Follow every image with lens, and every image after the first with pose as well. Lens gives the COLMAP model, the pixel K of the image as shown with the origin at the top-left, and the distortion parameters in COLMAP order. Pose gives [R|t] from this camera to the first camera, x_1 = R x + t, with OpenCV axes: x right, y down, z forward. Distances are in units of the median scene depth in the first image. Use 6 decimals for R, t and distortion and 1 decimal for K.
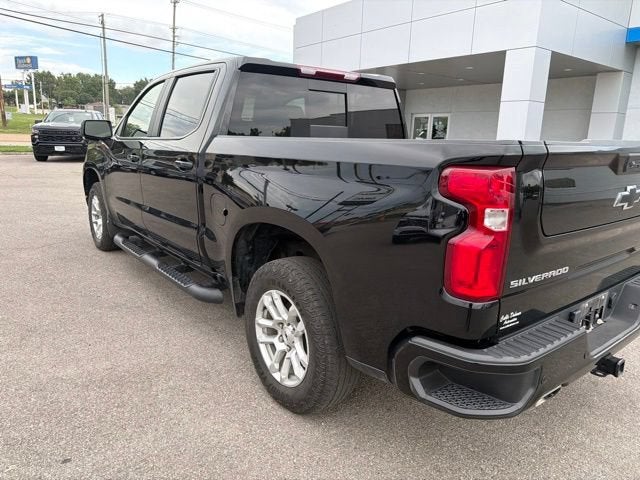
lens RADIAL K [[460.8, 0, 320.7], [0, 460.8, 239.7], [0, 0, 1]] dist [0.019360, -0.016497]
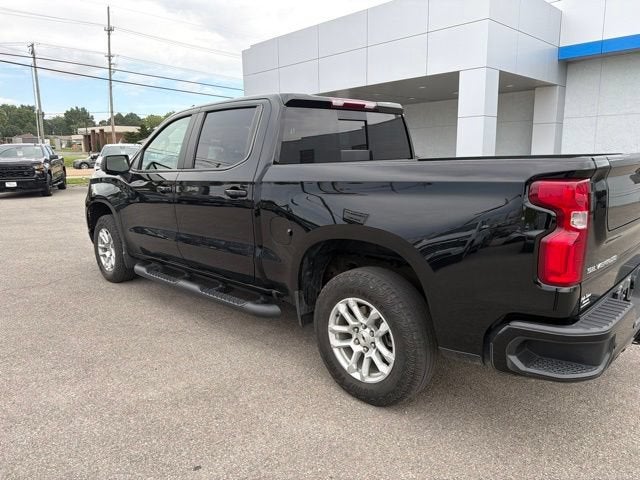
lens RADIAL K [[460.8, 0, 317.3], [0, 460.8, 239.1], [0, 0, 1]] dist [0.019360, -0.016497]
pose [[0.991814, -0.071421, 0.105847, -0.254334], [0.075695, 0.996447, -0.036919, 0.000686], [-0.102834, 0.044629, 0.993697, -0.102793]]
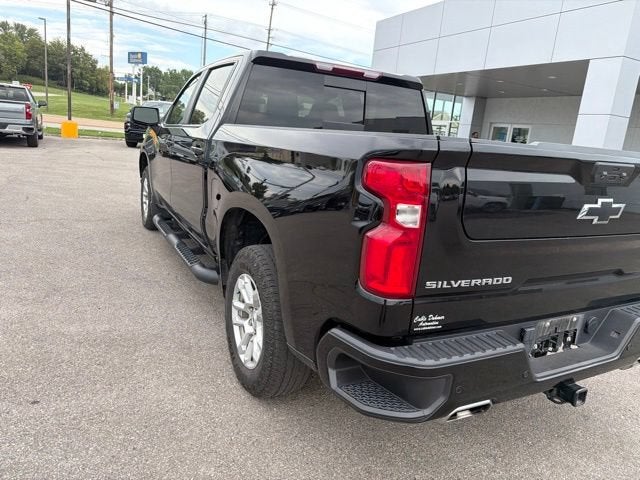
lens RADIAL K [[460.8, 0, 318.7], [0, 460.8, 239.4], [0, 0, 1]] dist [0.019360, -0.016497]
pose [[0.981395, 0.099334, -0.164309, 0.193433], [-0.100666, 0.994920, 0.000223, 0.013724], [0.163497, 0.016321, 0.986409, 0.004981]]
